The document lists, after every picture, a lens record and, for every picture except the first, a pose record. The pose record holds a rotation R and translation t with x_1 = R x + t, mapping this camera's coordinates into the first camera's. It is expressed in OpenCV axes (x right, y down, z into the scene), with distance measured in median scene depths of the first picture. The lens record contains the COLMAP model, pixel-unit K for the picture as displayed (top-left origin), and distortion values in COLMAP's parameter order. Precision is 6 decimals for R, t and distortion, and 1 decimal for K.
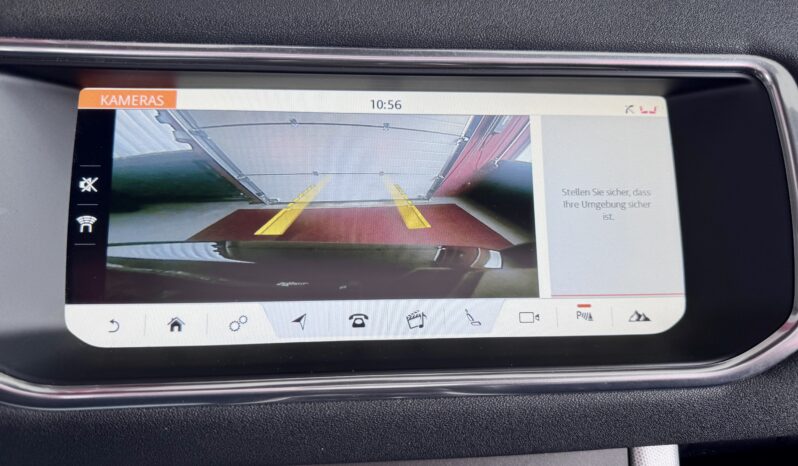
lens RADIAL K [[581.8, 0, 397.8], [0, 581.8, 253.8], [0, 0, 1]] dist [-0.051491, -0.006932]
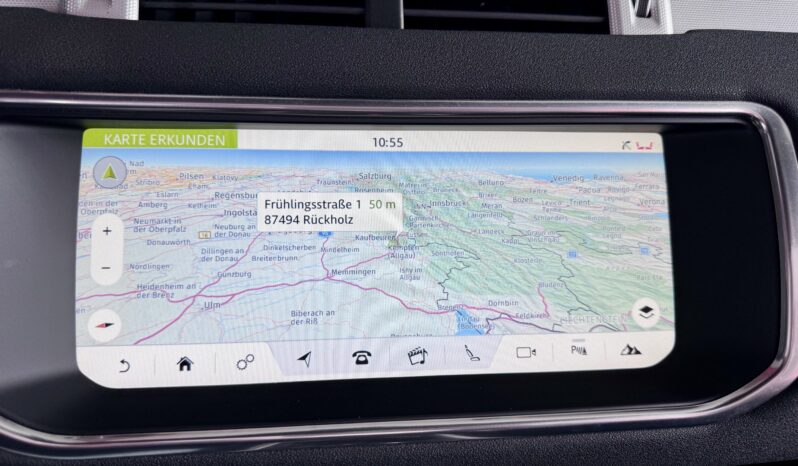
lens RADIAL K [[581.8, 0, 397.8], [0, 581.8, 253.8], [0, 0, 1]] dist [-0.051491, -0.006932]
pose [[0.999781, 0.002542, 0.020782, -0.027026], [-0.003570, 0.998765, 0.049559, -0.126708], [-0.020631, -0.049622, 0.998555, -0.024629]]
